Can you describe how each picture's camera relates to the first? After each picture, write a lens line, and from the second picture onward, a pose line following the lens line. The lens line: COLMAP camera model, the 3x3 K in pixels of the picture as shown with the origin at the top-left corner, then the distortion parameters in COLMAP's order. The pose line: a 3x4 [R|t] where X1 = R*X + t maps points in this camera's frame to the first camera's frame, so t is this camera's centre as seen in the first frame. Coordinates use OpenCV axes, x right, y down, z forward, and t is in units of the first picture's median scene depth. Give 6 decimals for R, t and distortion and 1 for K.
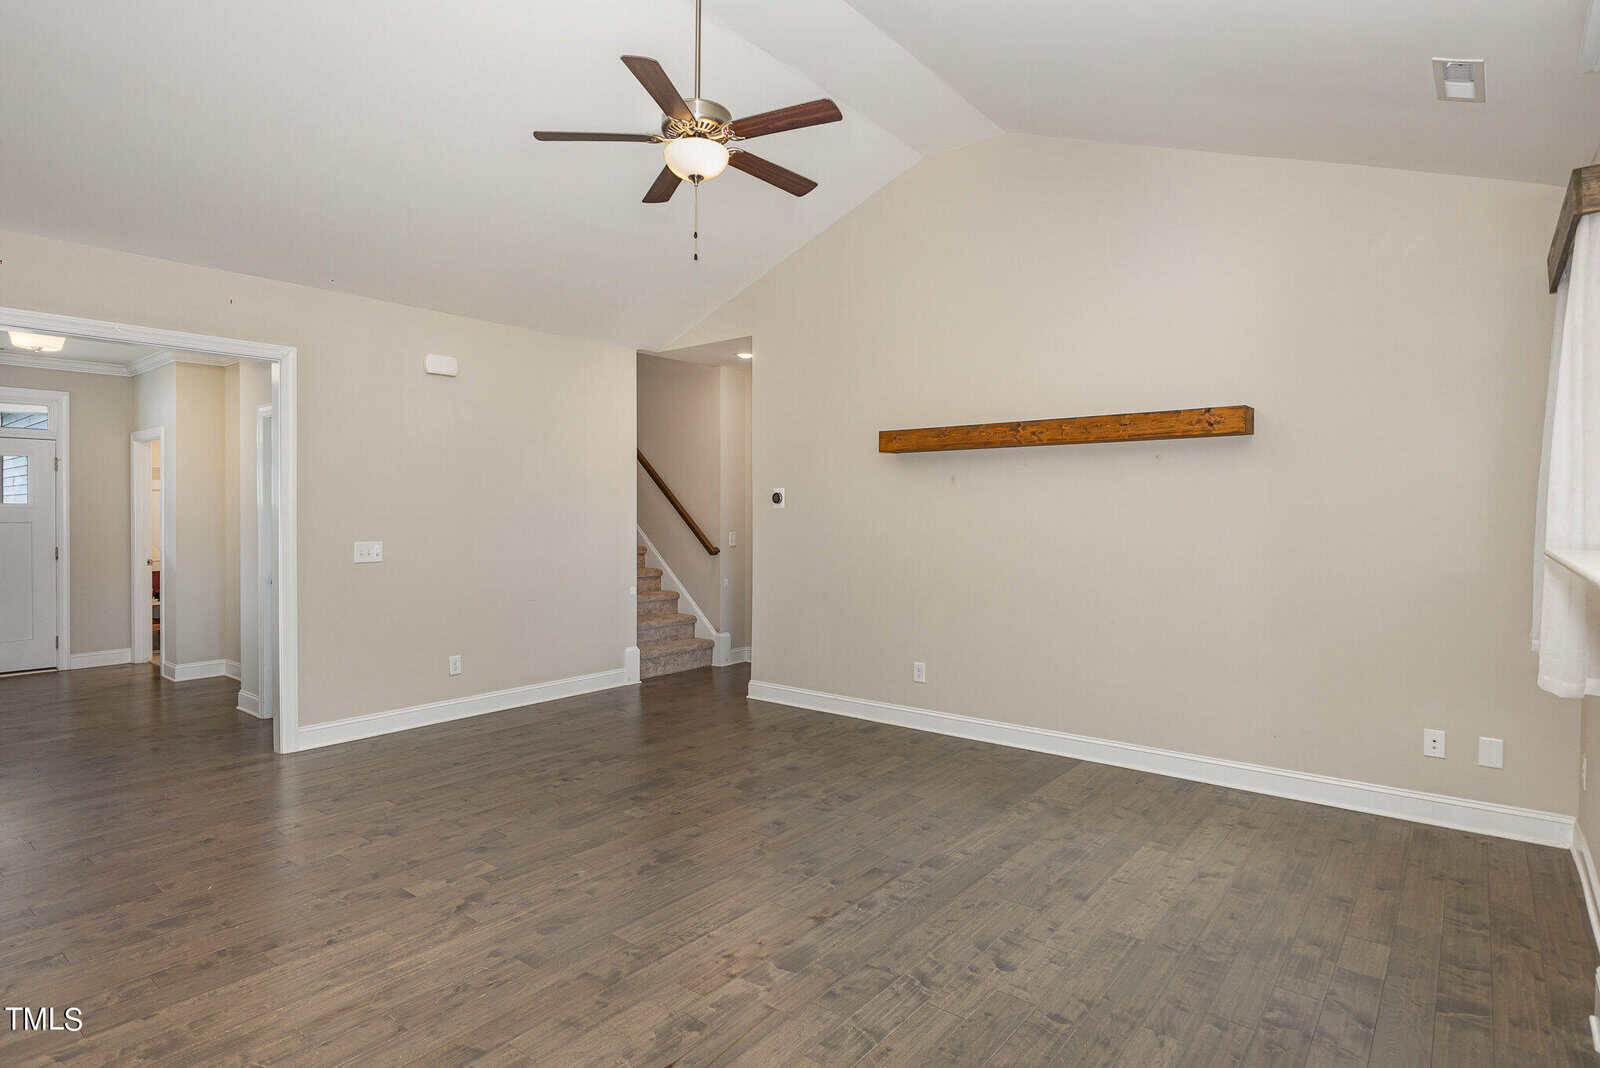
lens RADIAL K [[831.2, 0, 798.1], [0, 831.2, 530.2], [0, 0, 1]] dist [0.001631, -0.000091]
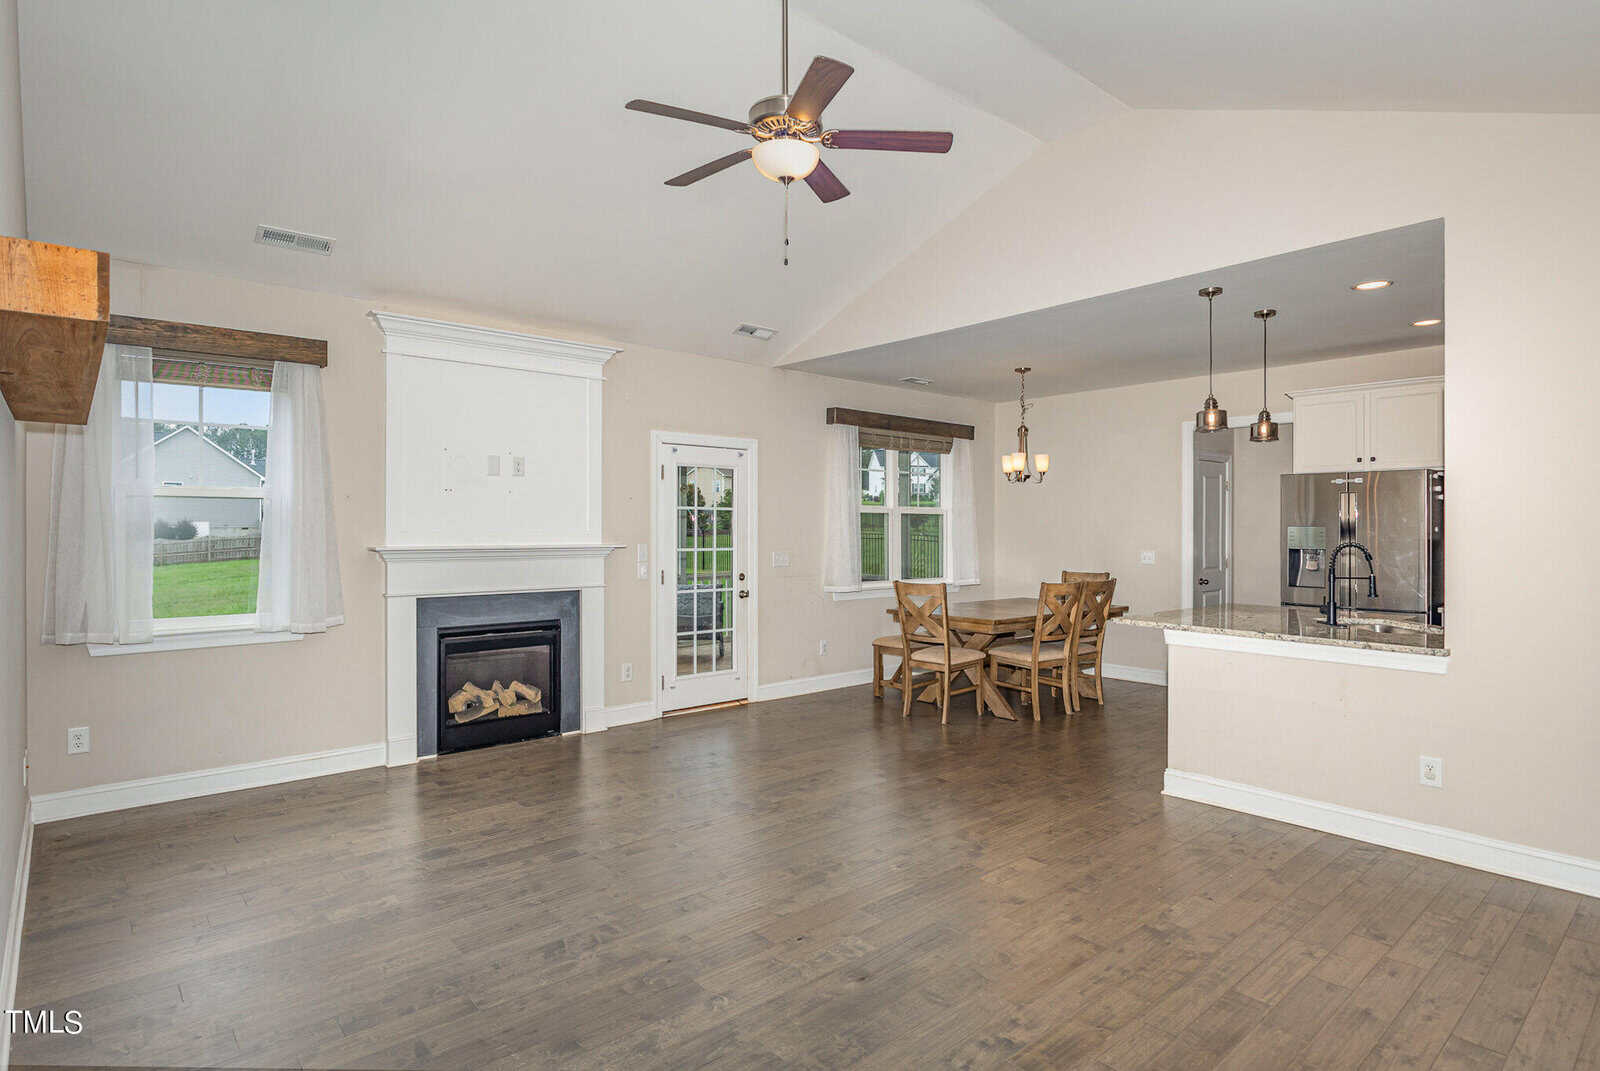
lens RADIAL K [[831.2, 0, 805.2], [0, 831.2, 536.3], [0, 0, 1]] dist [0.001631, -0.000091]
pose [[-0.986093, -0.000695, 0.166192, -0.291853], [0.004202, 0.999567, 0.029113, -0.039804], [-0.166140, 0.029407, -0.985664, 1.848940]]
